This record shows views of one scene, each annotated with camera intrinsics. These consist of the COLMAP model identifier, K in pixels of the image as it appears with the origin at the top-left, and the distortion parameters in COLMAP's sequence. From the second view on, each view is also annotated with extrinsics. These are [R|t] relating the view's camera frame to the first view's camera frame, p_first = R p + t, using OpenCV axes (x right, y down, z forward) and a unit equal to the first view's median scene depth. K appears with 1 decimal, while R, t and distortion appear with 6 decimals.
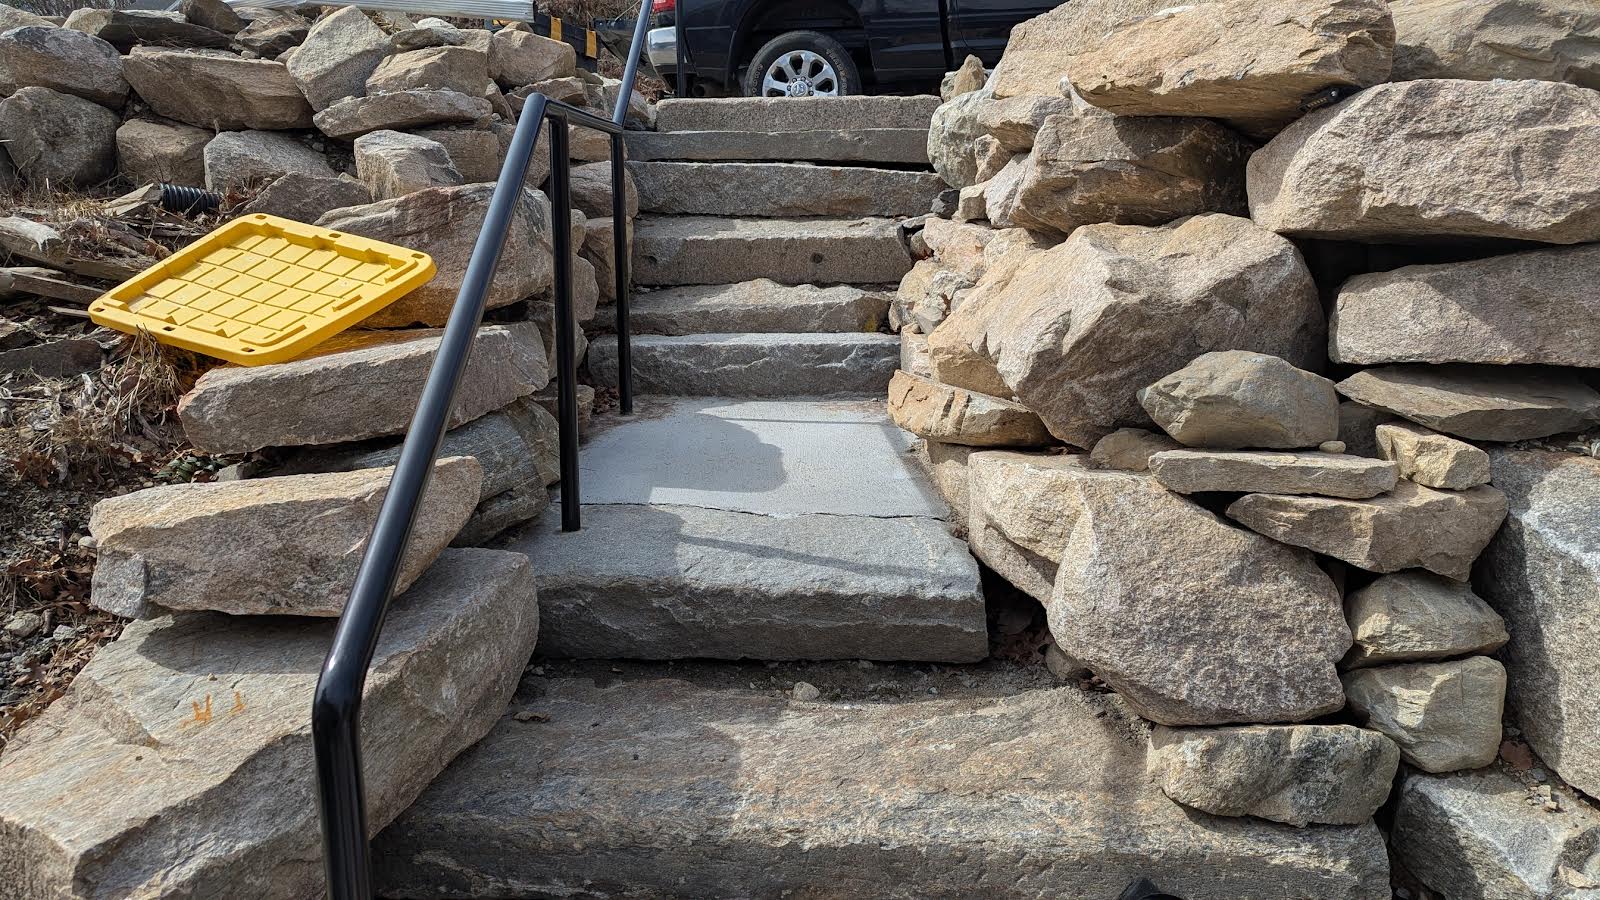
lens RADIAL K [[1234.0, 0, 805.1], [0, 1234.0, 421.4], [0, 0, 1]] dist [0.097263, -0.110358]
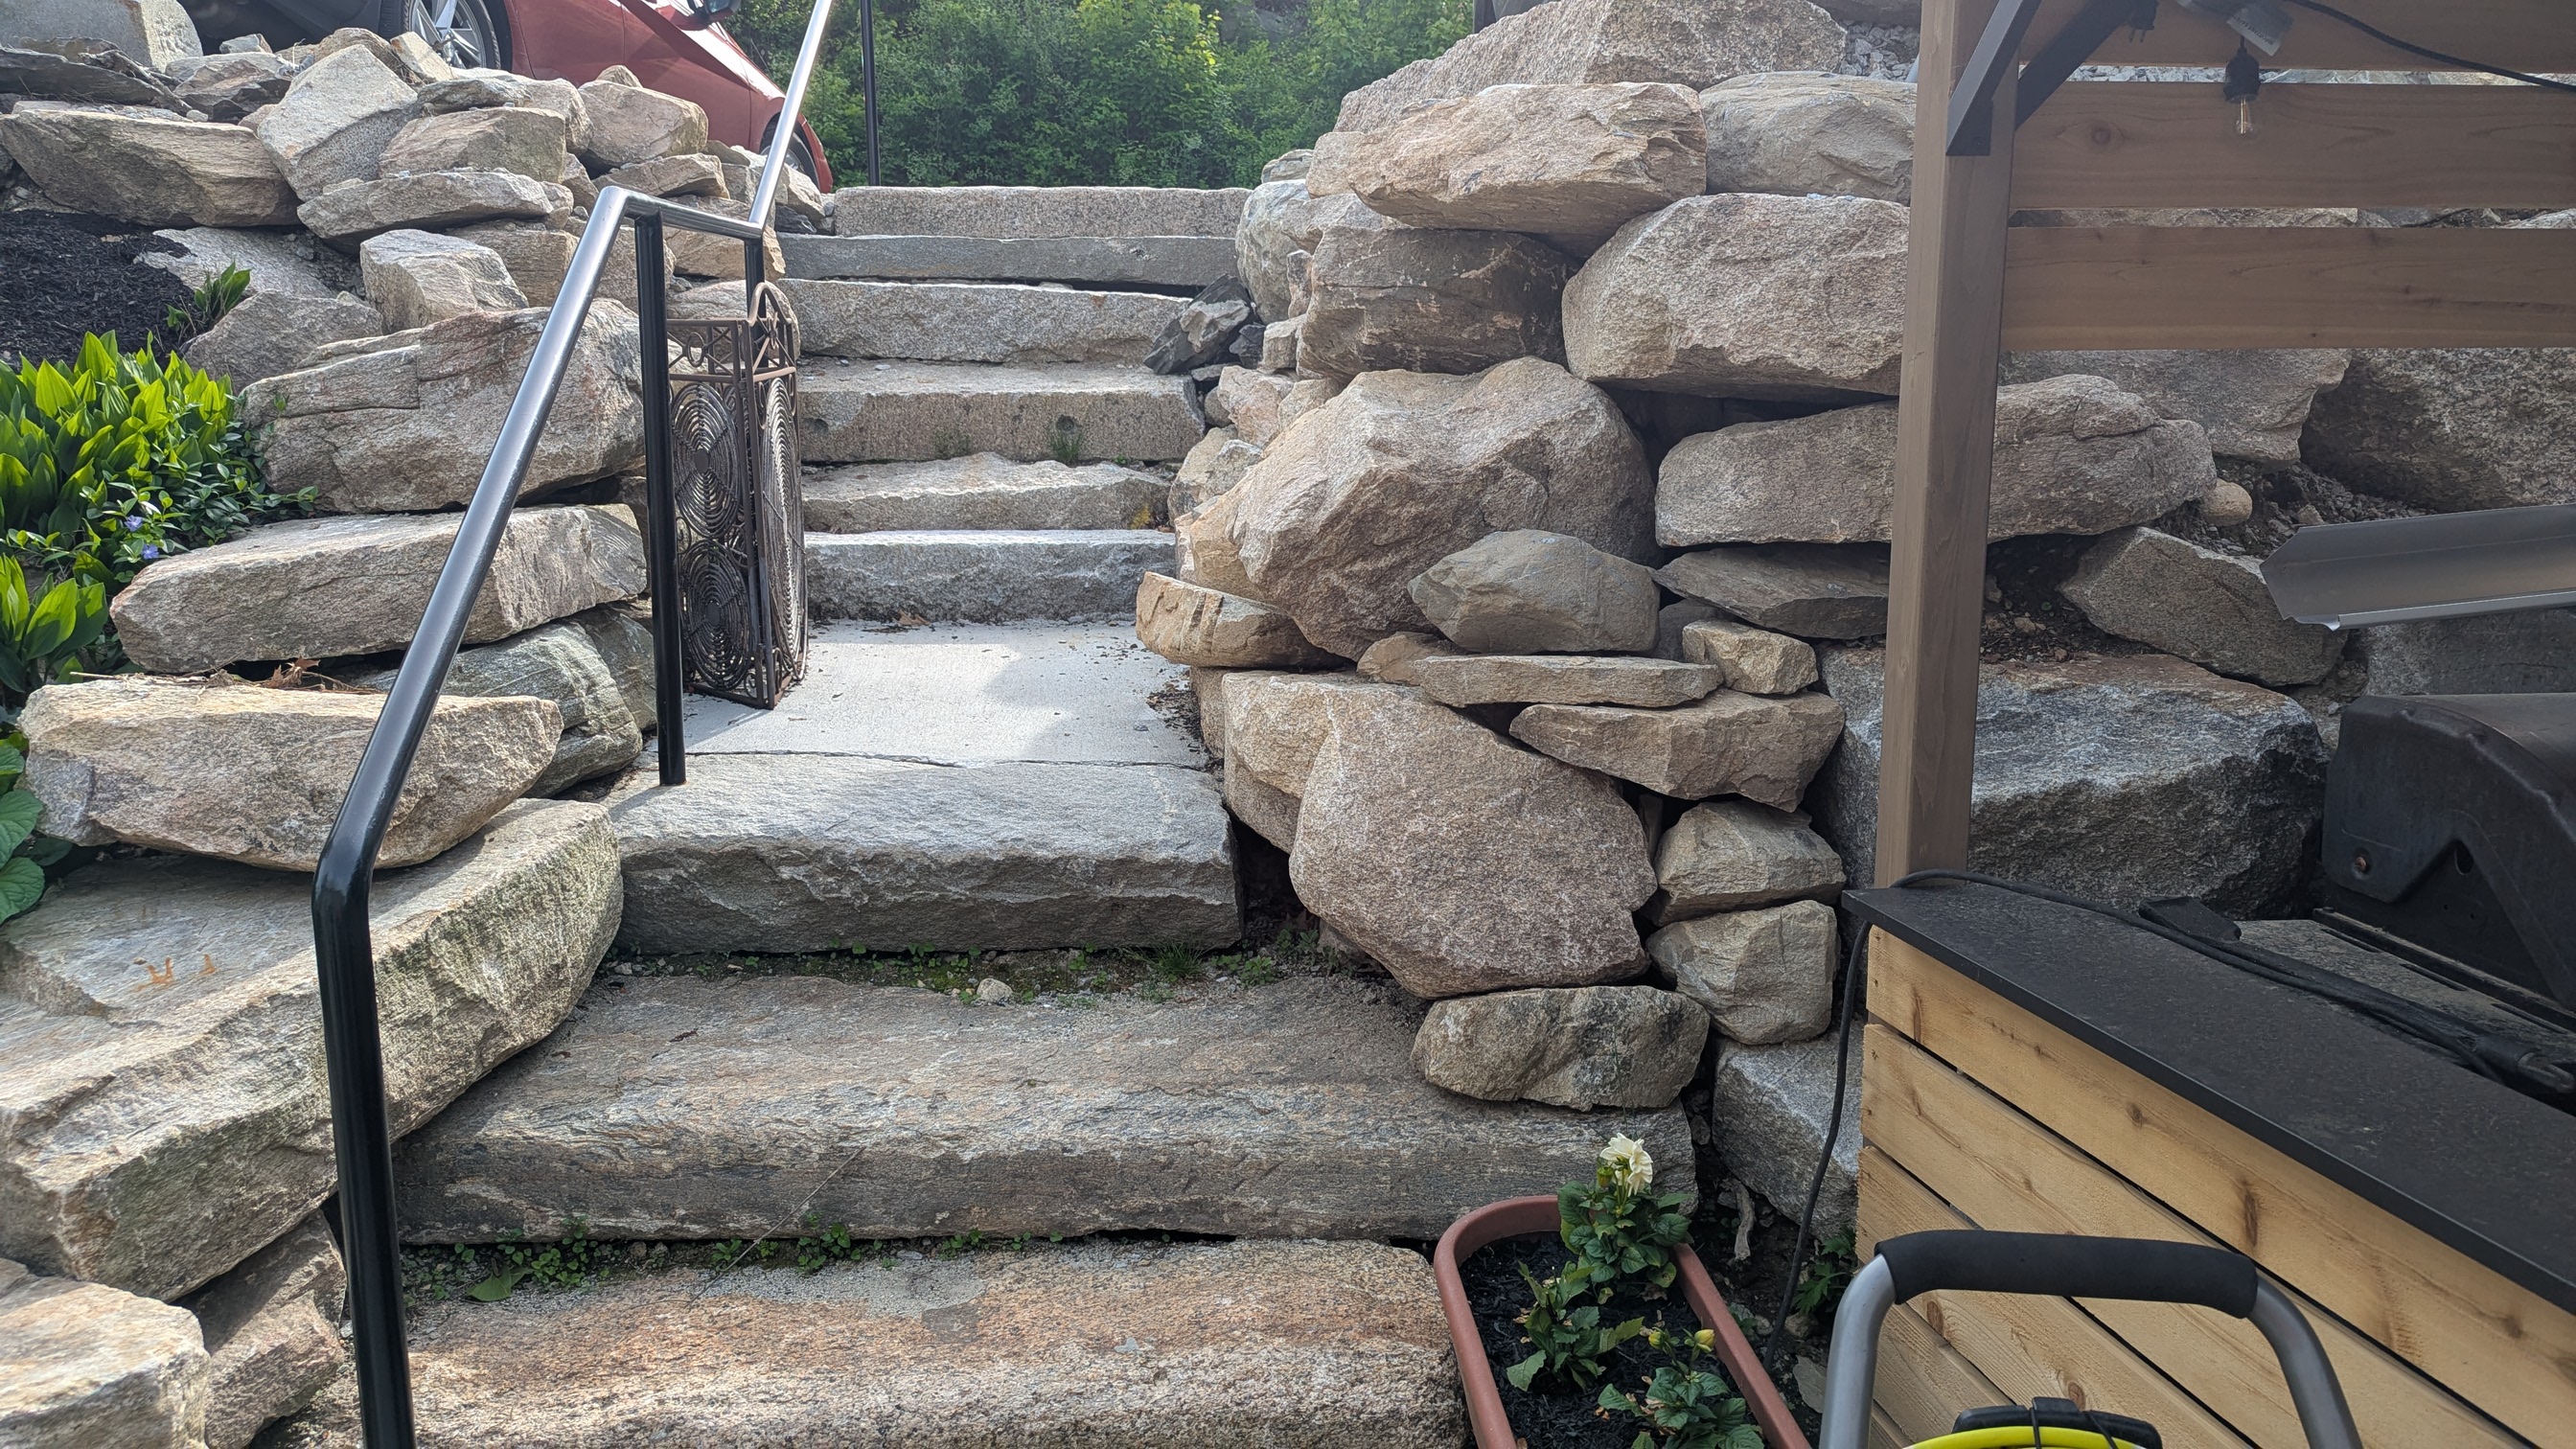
lens RADIAL K [[1986.8, 0, 1296.3], [0, 1986.8, 678.5], [0, 0, 1]] dist [0.097263, -0.110358]
pose [[0.996223, -0.007469, 0.086506, 0.087533], [0.008468, 0.999902, -0.011186, 0.049738], [-0.086414, 0.011877, 0.996188, -0.240243]]
